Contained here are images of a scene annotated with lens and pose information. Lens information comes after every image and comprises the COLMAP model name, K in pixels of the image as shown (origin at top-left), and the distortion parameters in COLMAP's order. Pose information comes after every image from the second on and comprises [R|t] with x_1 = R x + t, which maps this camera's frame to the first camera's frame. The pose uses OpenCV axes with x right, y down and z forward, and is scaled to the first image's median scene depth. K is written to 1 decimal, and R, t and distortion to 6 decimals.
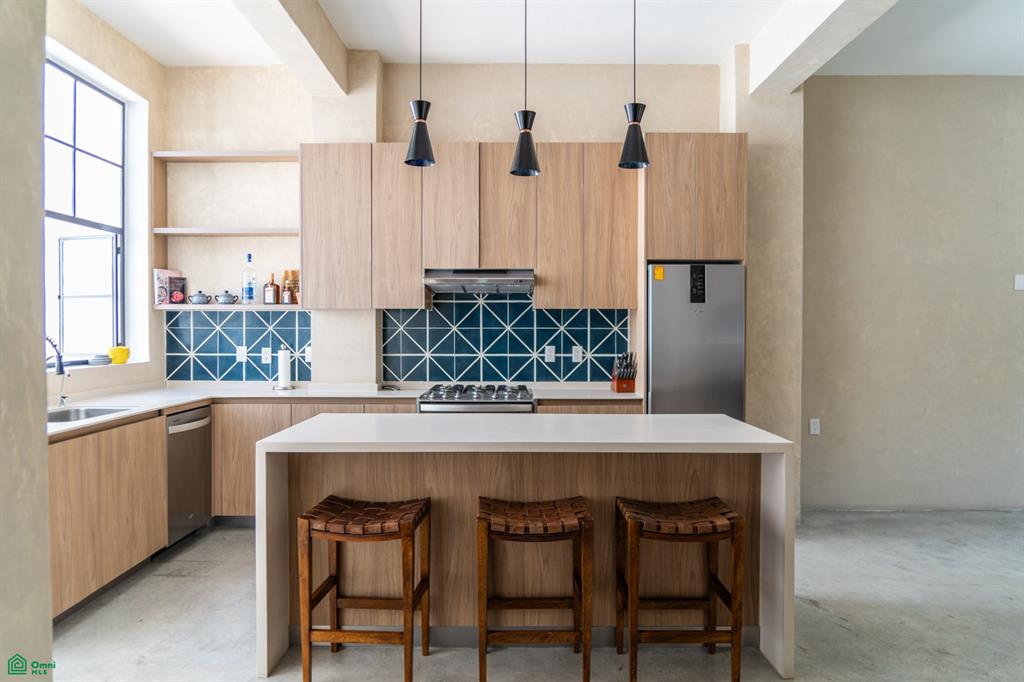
lens RADIAL K [[682.9, 0, 513.2], [0, 682.9, 337.4], [0, 0, 1]] dist [-0.035219, 0.012434]
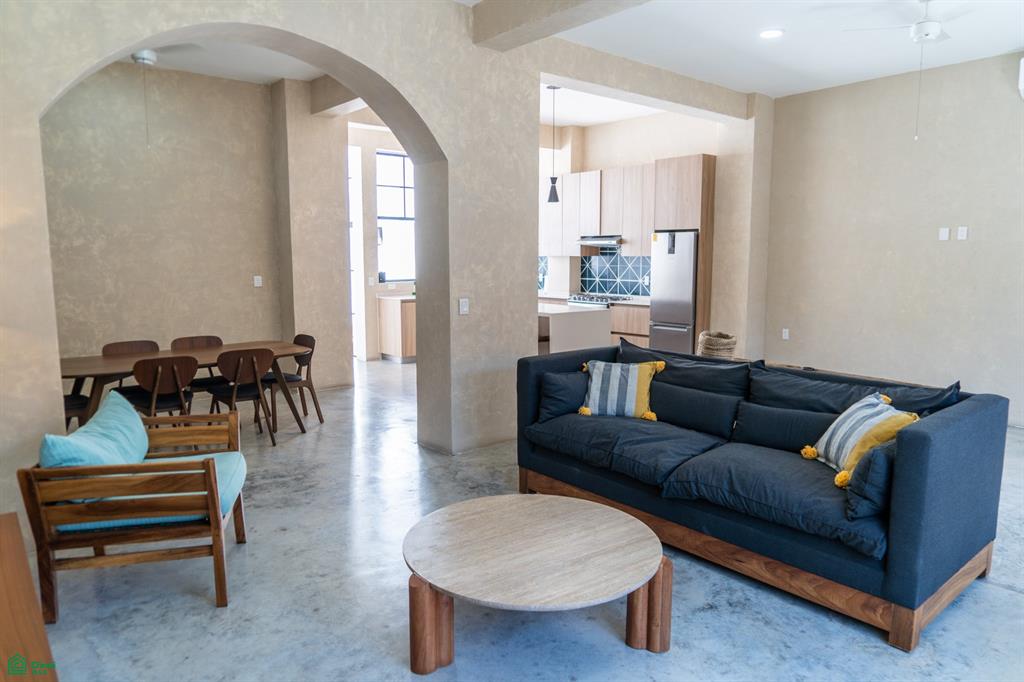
lens RADIAL K [[682.9, 0, 511.8], [0, 682.9, 340.4], [0, 0, 1]] dist [-0.035219, 0.012434]
pose [[0.643445, 0.094048, -0.759693, 1.268238], [-0.007212, 0.993125, 0.116838, -0.028236], [0.765458, -0.069700, 0.639700, -0.457397]]
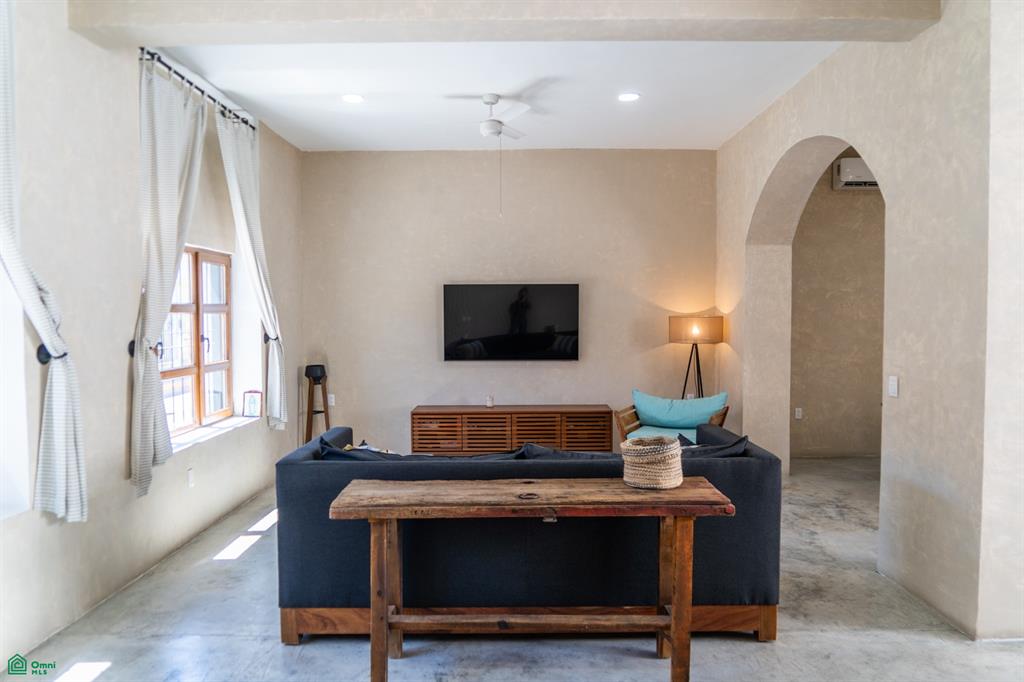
lens RADIAL K [[682.9, 0, 511.2], [0, 682.9, 341.4], [0, 0, 1]] dist [-0.035219, 0.012434]
pose [[-0.999995, 0.000410, 0.003128, 0.862848], [0.000560, 0.998834, 0.048265, -0.048169], [-0.003105, 0.048266, -0.998830, 0.961867]]
